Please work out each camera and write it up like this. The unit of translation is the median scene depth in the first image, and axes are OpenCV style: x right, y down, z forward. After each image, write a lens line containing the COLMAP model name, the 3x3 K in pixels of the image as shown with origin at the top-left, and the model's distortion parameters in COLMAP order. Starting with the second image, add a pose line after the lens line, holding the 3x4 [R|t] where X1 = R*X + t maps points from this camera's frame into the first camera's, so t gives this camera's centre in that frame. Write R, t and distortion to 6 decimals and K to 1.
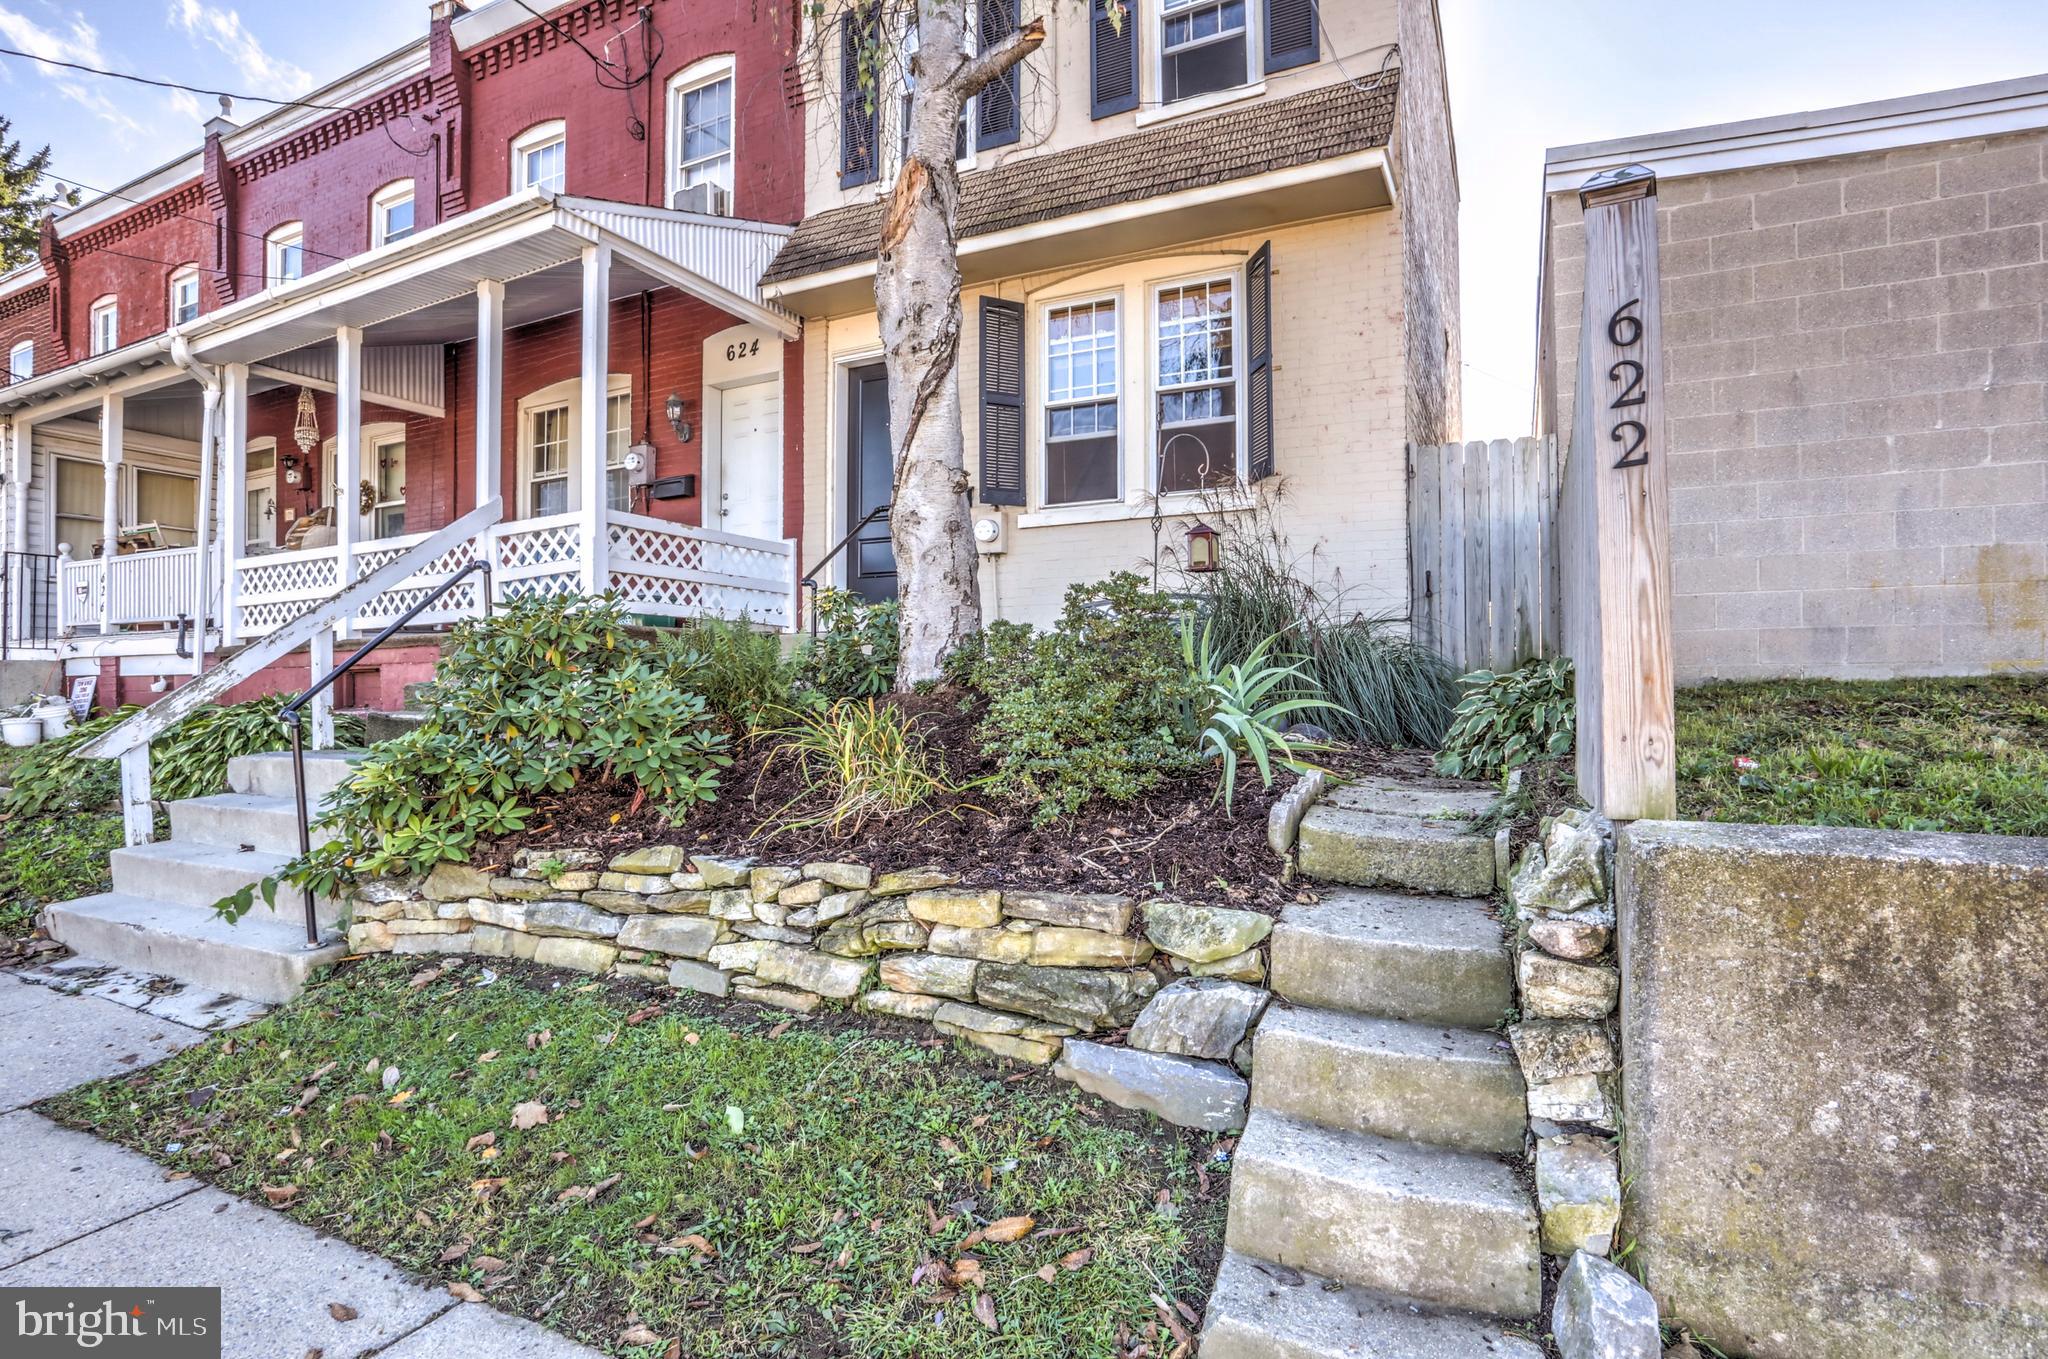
lens RADIAL K [[991.3, 0, 1020.5], [0, 991.3, 685.7], [0, 0, 1]] dist [-0.074846, 0.032621]
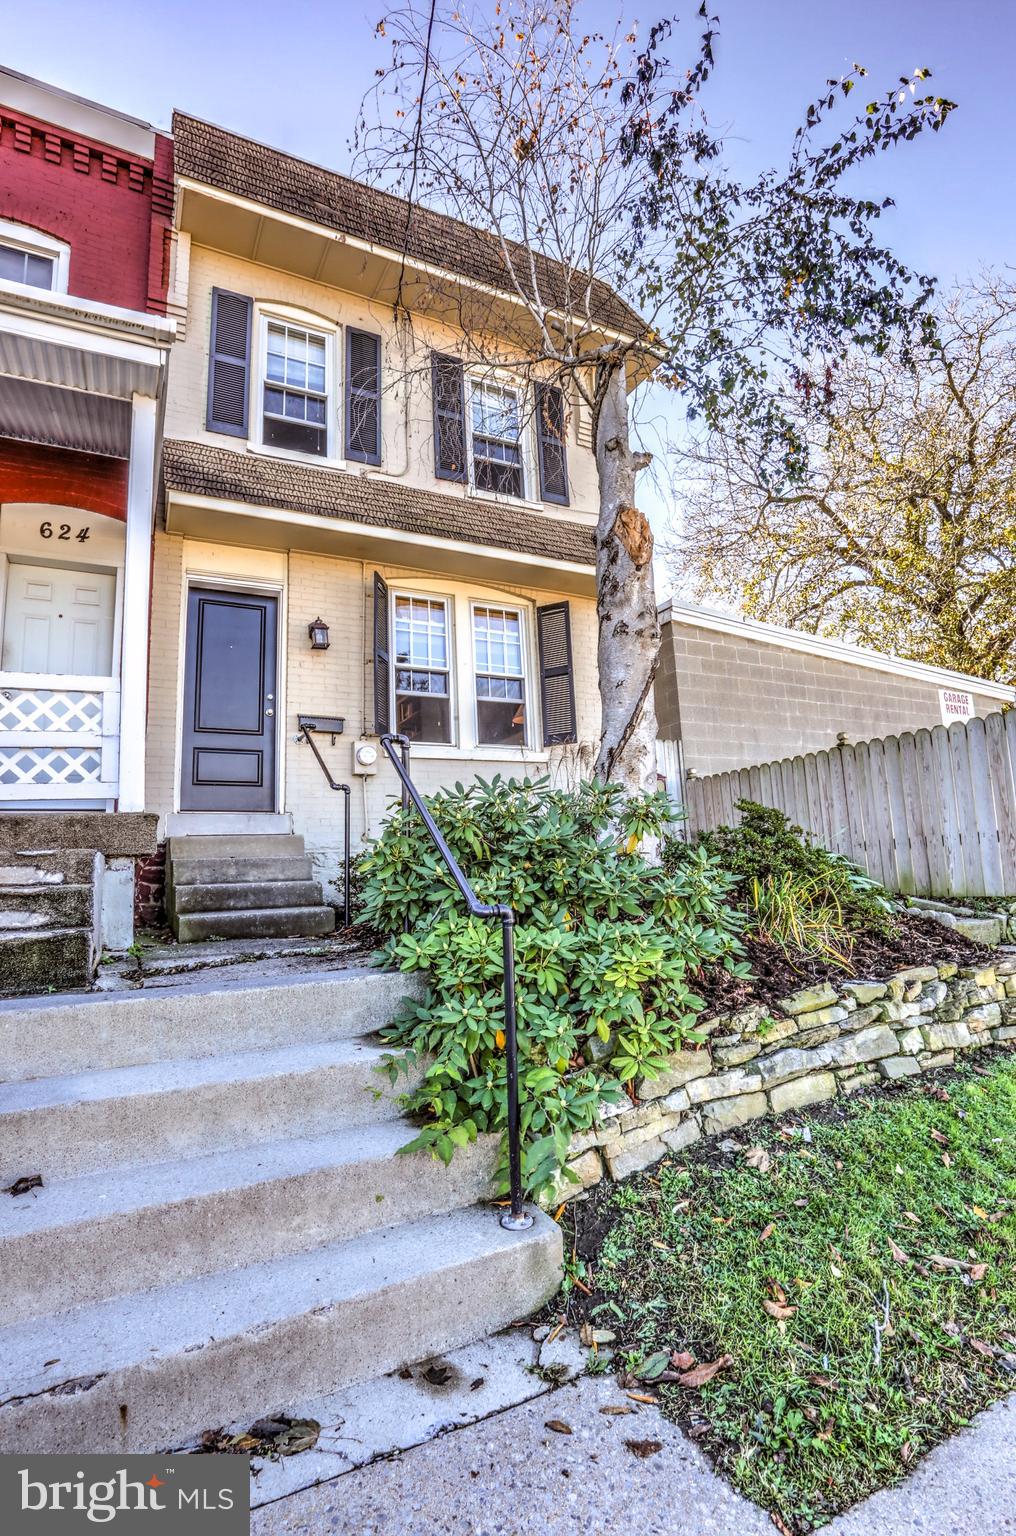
lens RADIAL K [[733.0, 0, 508.0], [0, 733.0, 768.0], [0, 0, 1]] dist [-0.074227, 0.031080]
pose [[0.605935, 0.099583, 0.789256, -1.149090], [0.040746, 0.986947, -0.155808, 0.009858], [-0.794470, 0.126568, 0.593968, 0.597351]]
